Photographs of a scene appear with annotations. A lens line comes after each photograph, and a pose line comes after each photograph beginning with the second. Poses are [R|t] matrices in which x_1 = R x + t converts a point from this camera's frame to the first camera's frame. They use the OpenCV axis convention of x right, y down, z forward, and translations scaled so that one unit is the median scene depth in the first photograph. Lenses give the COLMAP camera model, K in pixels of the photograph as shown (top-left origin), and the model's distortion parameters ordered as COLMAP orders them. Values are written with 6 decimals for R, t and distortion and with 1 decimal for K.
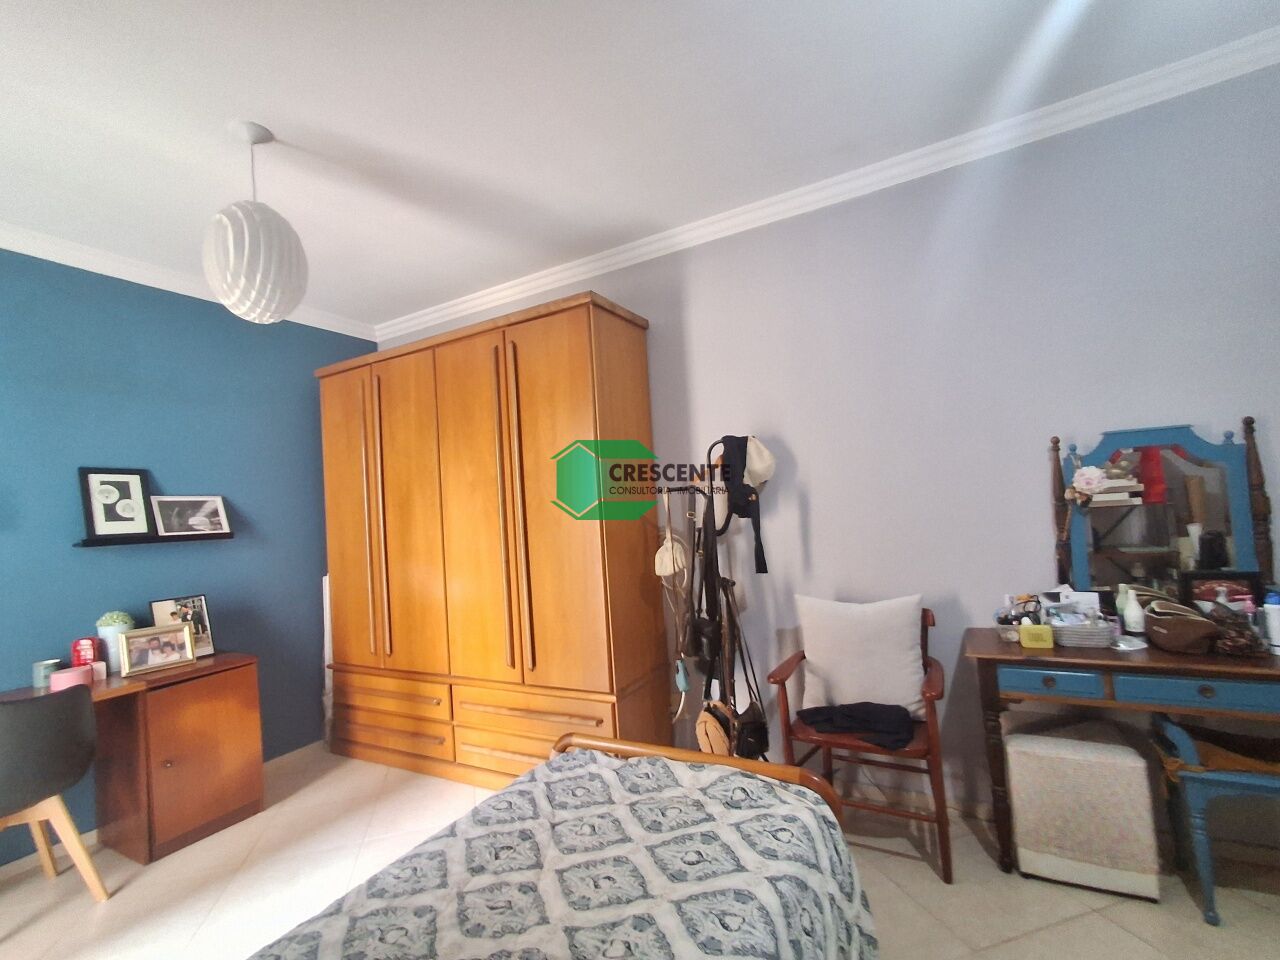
lens RADIAL K [[575.5, 0, 633.6], [0, 575.5, 483.6], [0, 0, 1]] dist [0.000736, -0.000120]
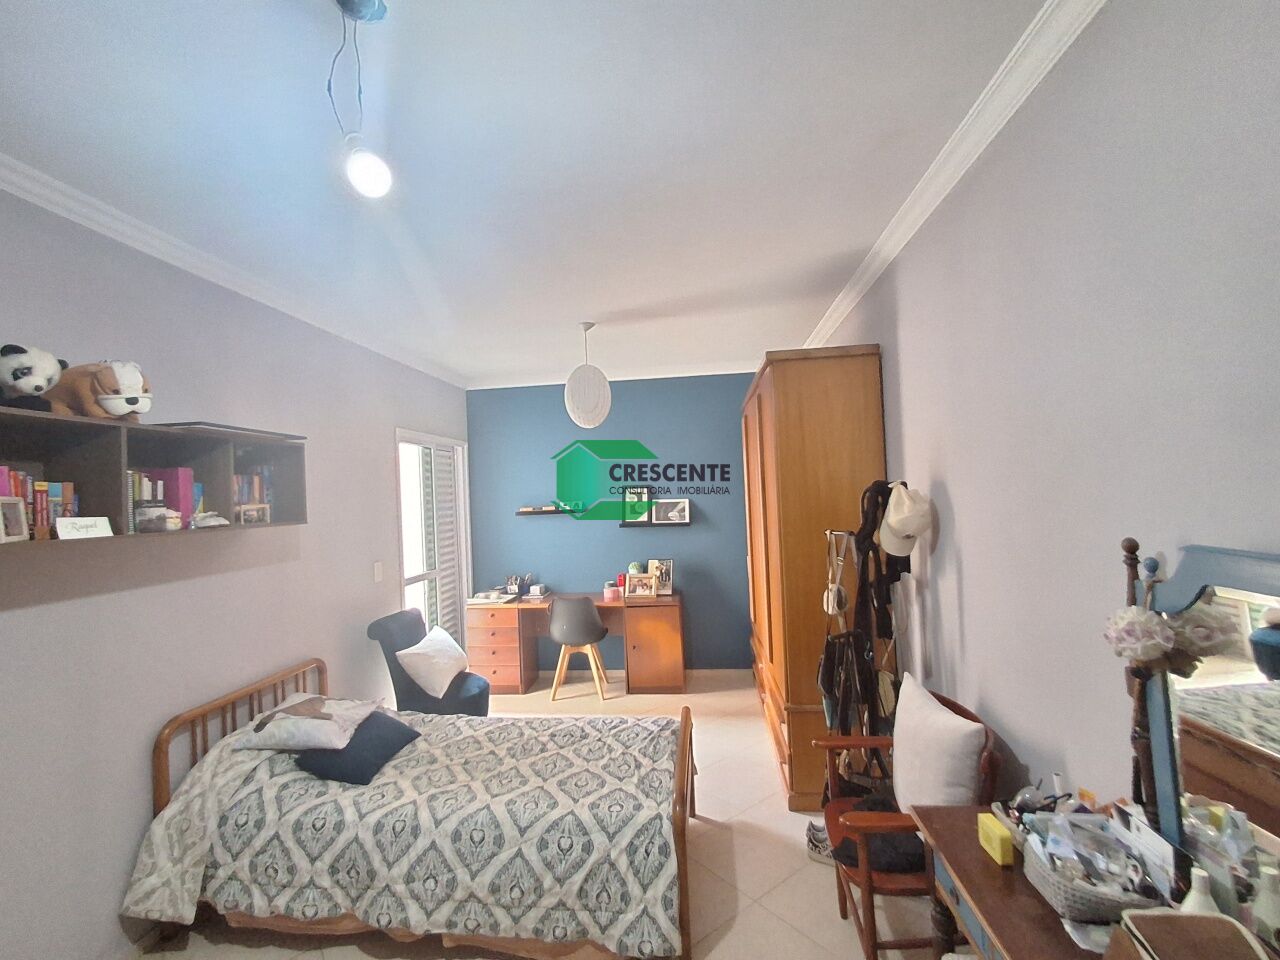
lens RADIAL K [[574.9, 0, 638.6], [0, 574.9, 484.4], [0, 0, 1]] dist [0.005562, 0.000029]
pose [[0.395788, 0.037945, -0.917558, 0.850226], [0.051517, 0.996655, 0.063437, -0.154961], [0.916896, -0.072378, 0.392510, 0.292416]]
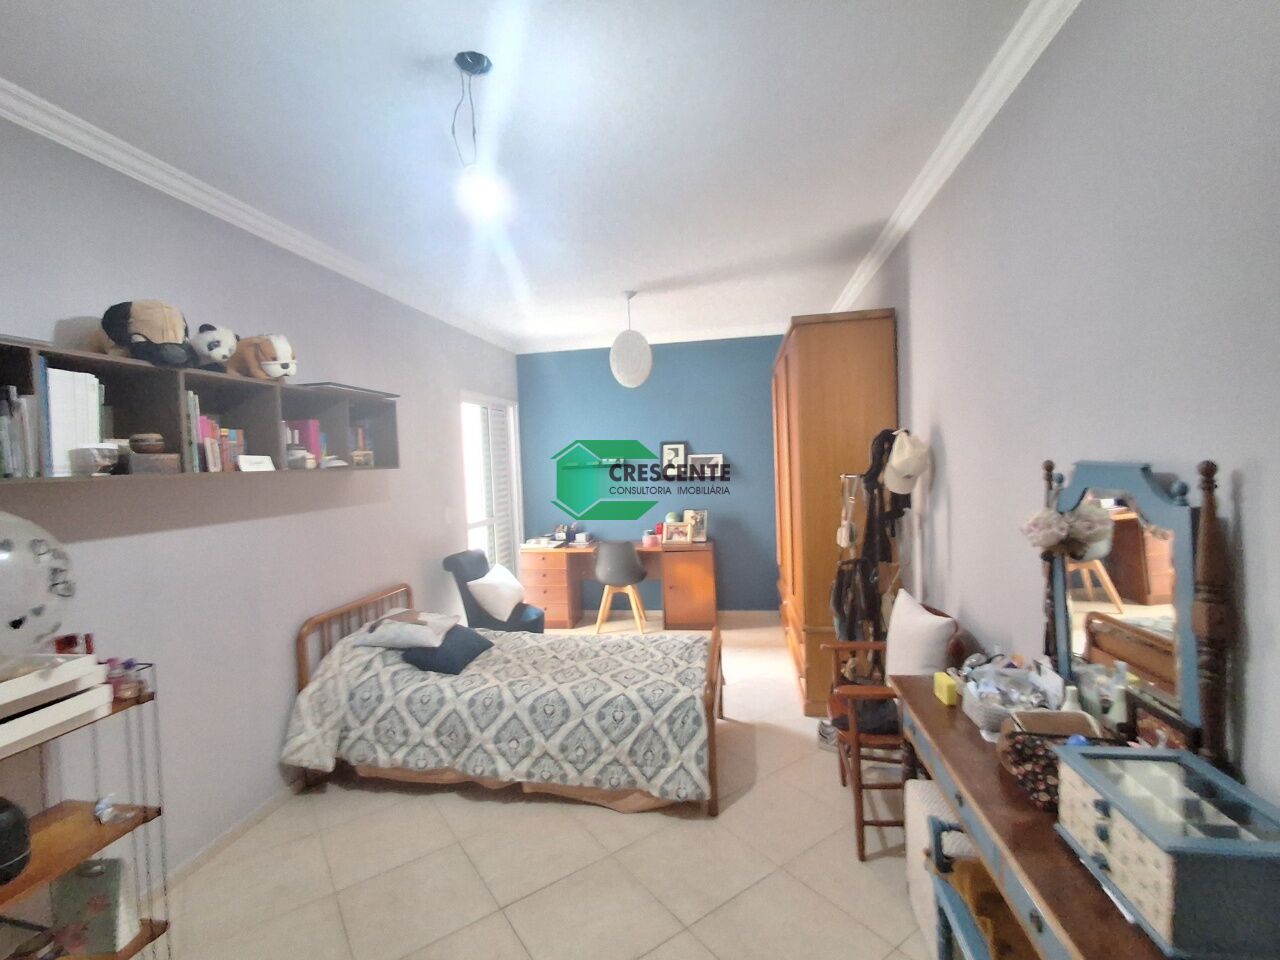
lens RADIAL K [[575.5, 0, 633.6], [0, 575.5, 483.6], [0, 0, 1]] dist [0.000736, -0.000120]
pose [[0.331455, 0.095228, -0.938653, 1.004095], [0.056250, 0.991129, 0.120415, -0.138387], [0.941793, -0.092712, 0.323158, 0.217804]]
